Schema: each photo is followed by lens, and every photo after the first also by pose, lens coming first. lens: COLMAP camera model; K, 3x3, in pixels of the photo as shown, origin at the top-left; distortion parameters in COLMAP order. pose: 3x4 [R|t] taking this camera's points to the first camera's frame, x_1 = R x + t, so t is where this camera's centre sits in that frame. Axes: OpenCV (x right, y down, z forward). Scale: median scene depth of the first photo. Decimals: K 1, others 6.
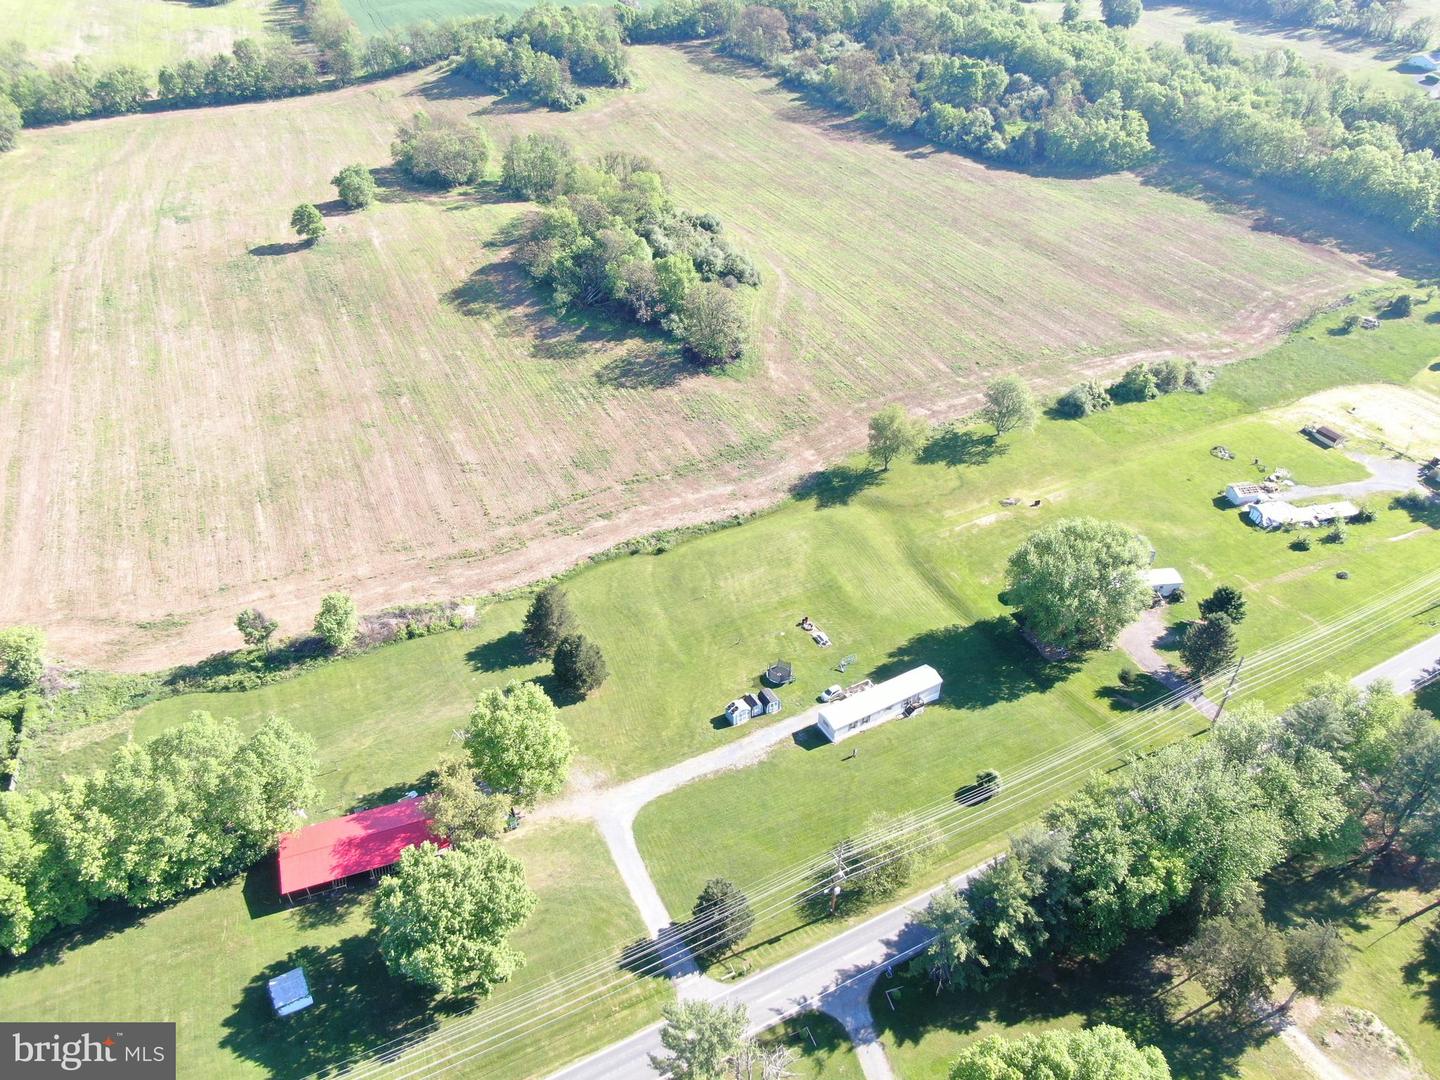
lens RADIAL K [[1005.7, 0, 719.3], [0, 1005.7, 542.7], [0, 0, 1]] dist [-0.026988, 0.008034]
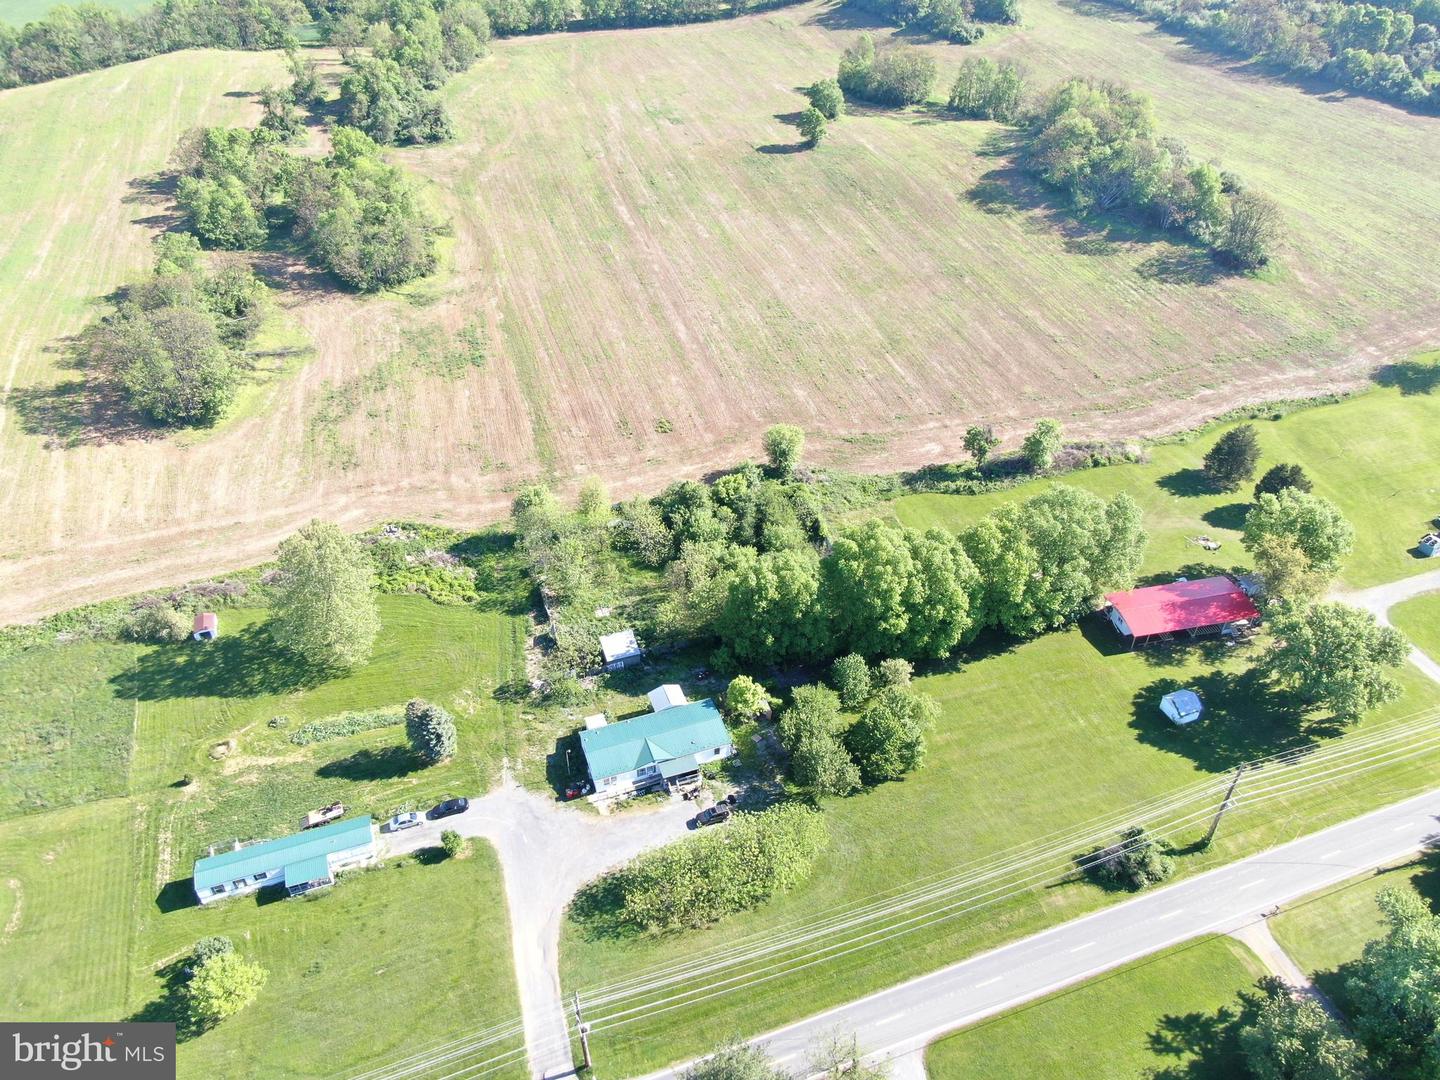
lens RADIAL K [[1005.7, 0, 718.2], [0, 1005.7, 537.6], [0, 0, 1]] dist [-0.026988, 0.008034]
pose [[0.990112, 0.084570, -0.111923, -0.389777], [-0.082073, 0.996268, 0.026734, 0.117595], [0.113766, -0.017284, 0.993357, -0.115635]]
